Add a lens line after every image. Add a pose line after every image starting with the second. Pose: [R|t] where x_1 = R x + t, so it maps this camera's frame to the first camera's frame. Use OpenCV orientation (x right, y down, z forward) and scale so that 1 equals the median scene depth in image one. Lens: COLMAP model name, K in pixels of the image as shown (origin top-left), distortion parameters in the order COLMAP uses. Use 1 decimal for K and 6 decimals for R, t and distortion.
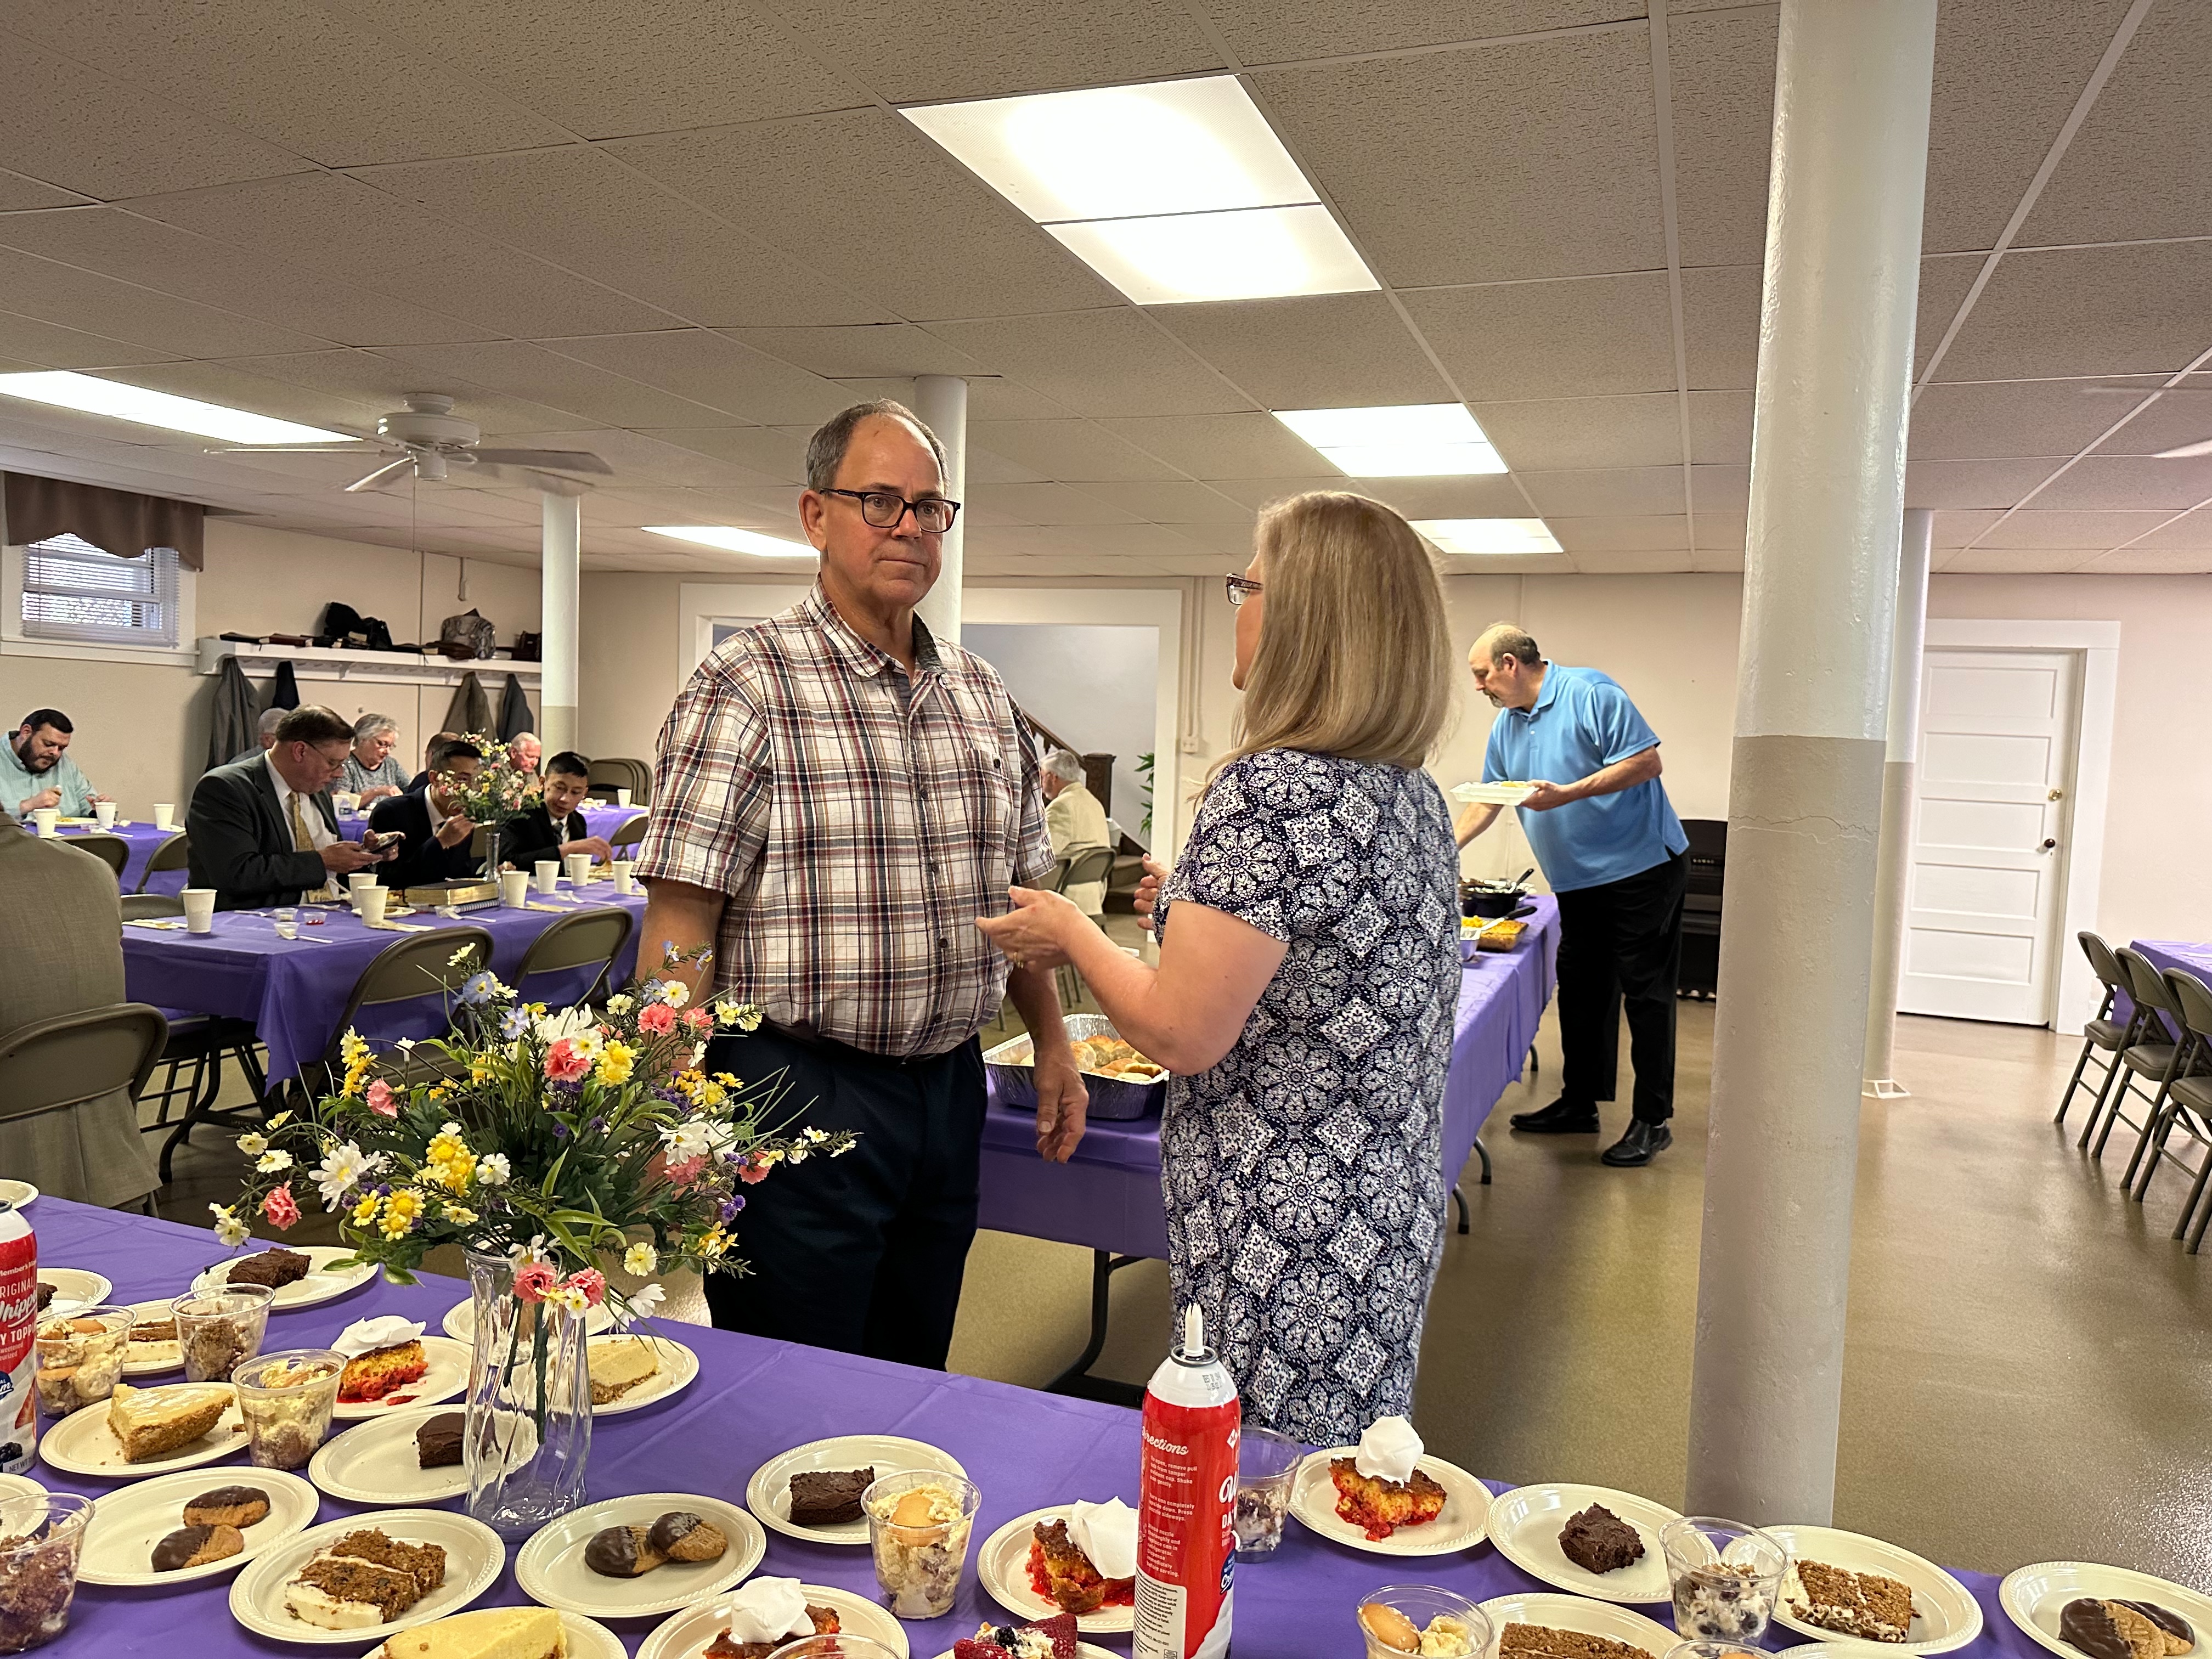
lens RADIAL K [[1571.5, 0, 1112.1], [0, 1571.5, 844.5], [0, 0, 1]] dist [0.102662, -0.114811]
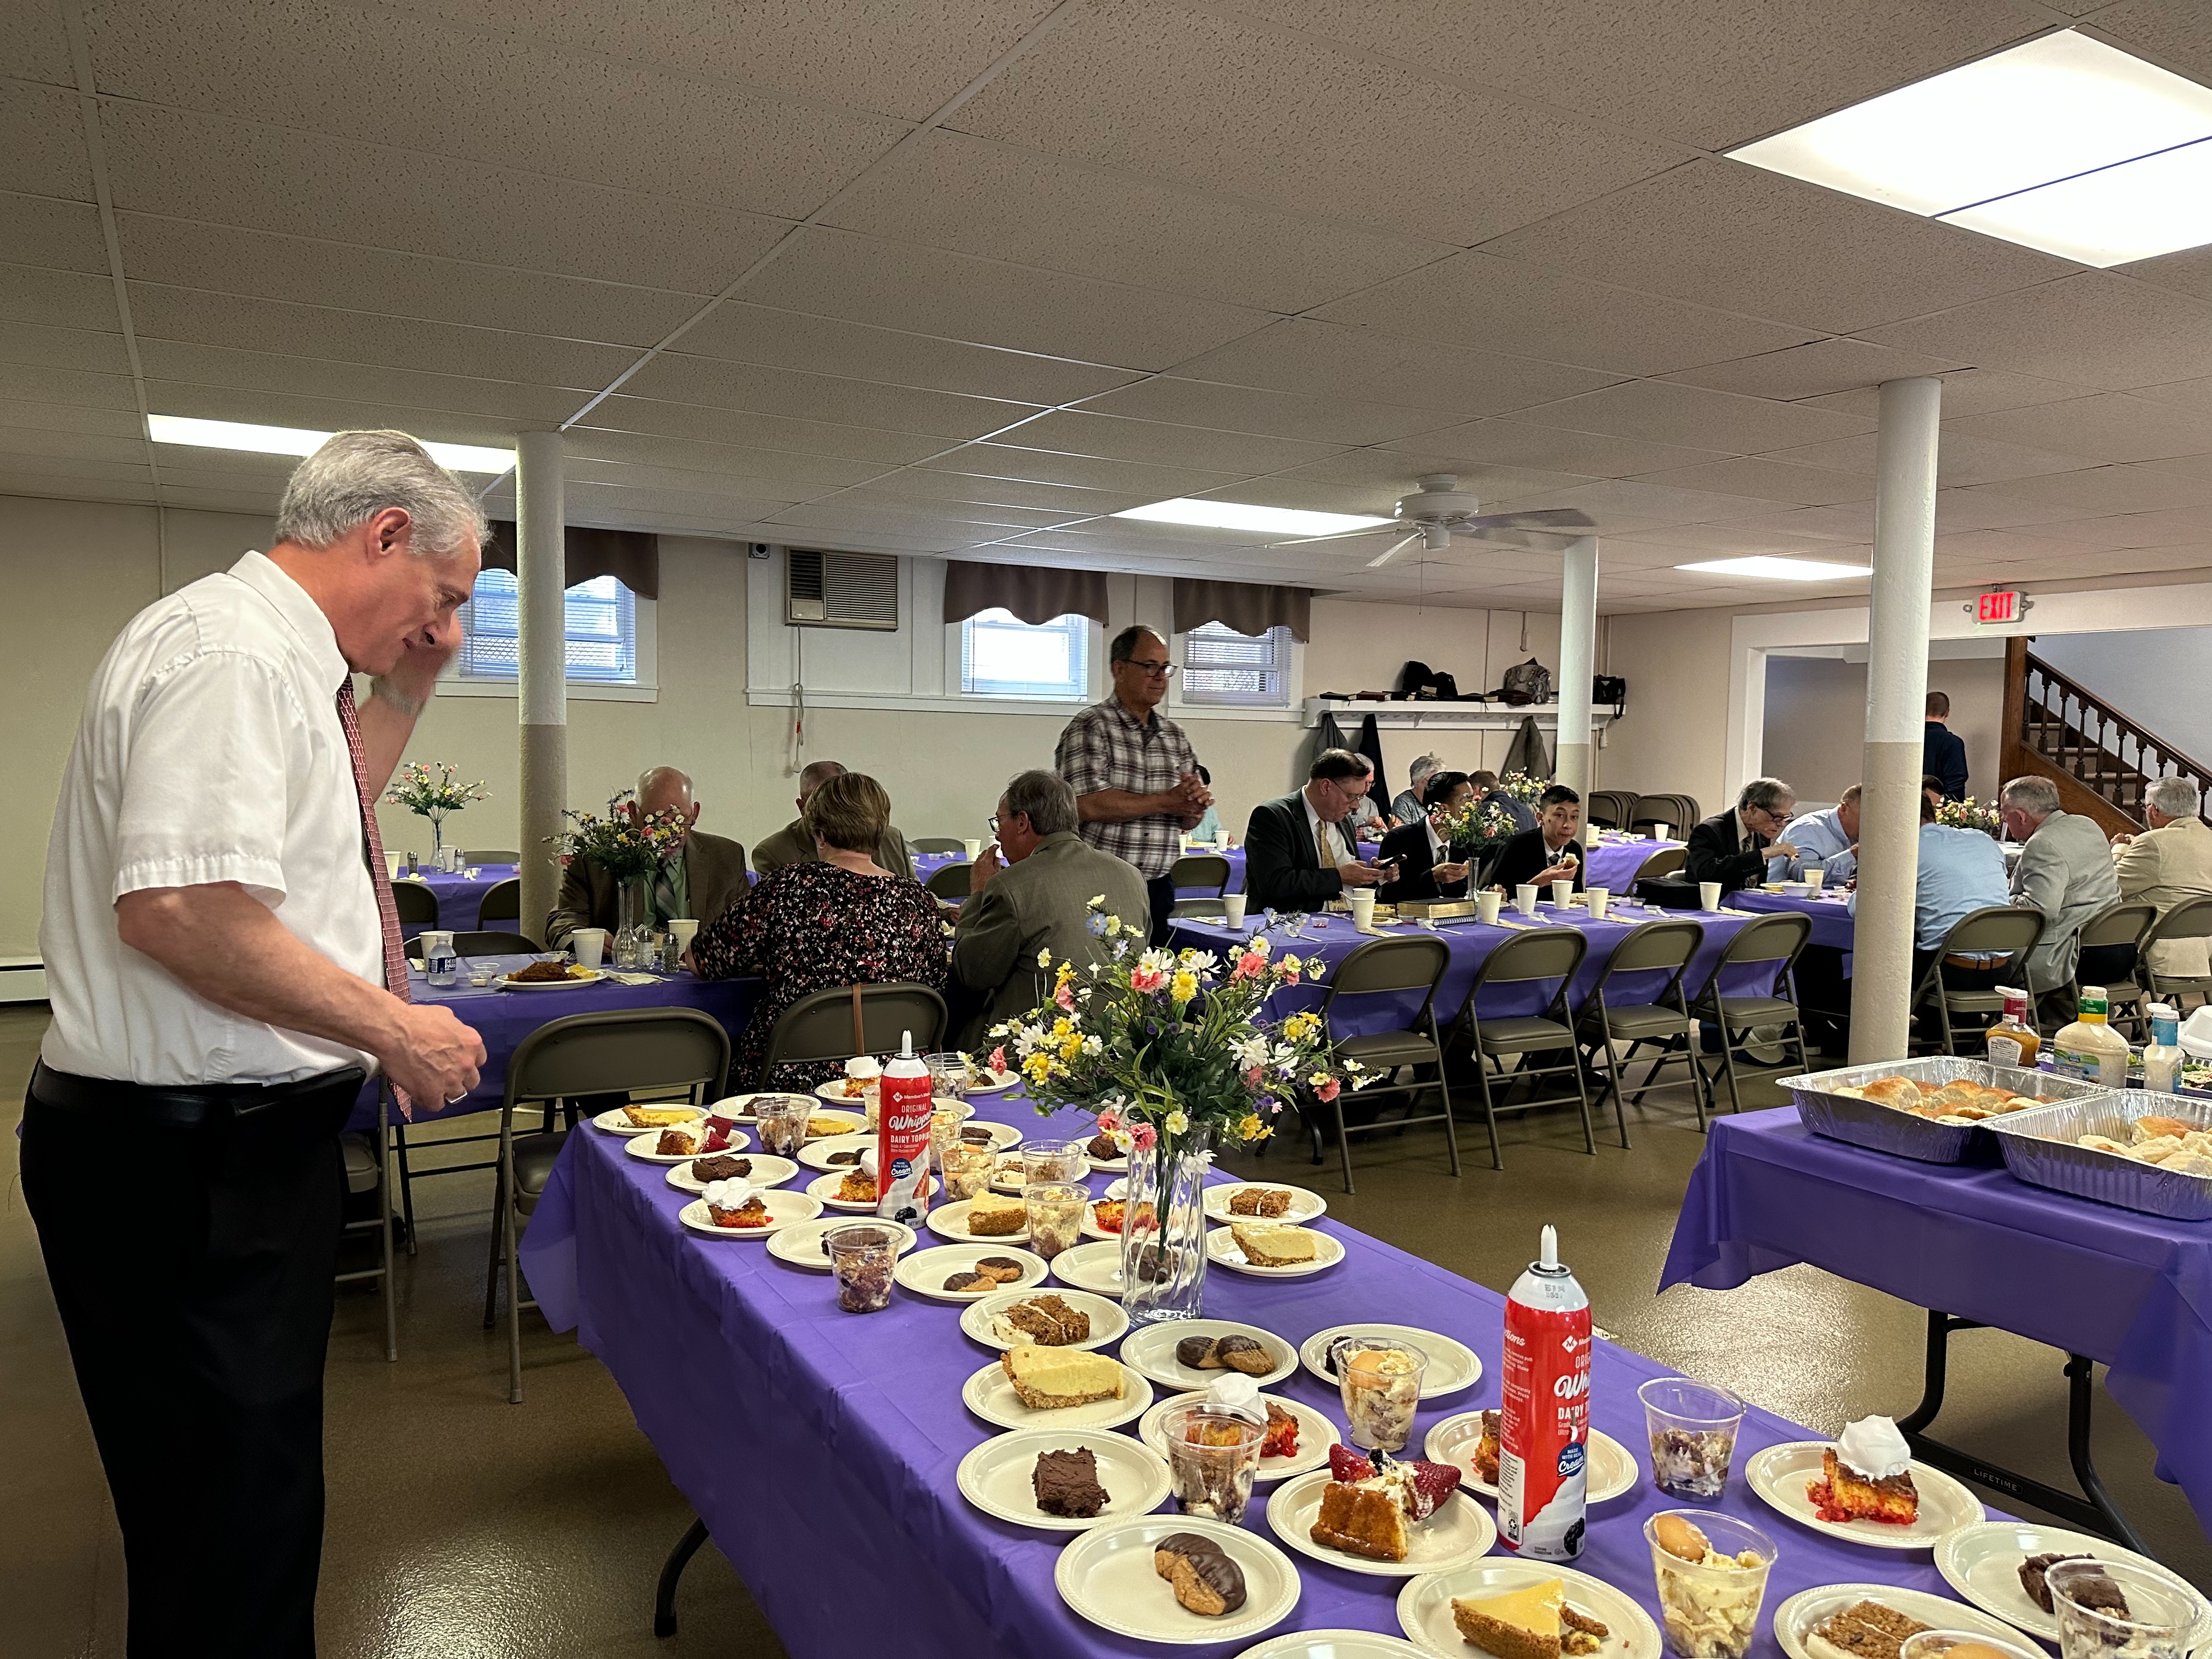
lens RADIAL K [[1571.5, 0, 1112.1], [0, 1571.5, 844.5], [0, 0, 1]] dist [0.102662, -0.114811]
pose [[0.774813, 0.013922, -0.632037, 0.117720], [-0.030701, 0.999406, -0.015624, 0.009097], [0.631445, 0.031510, 0.774780, -0.023869]]
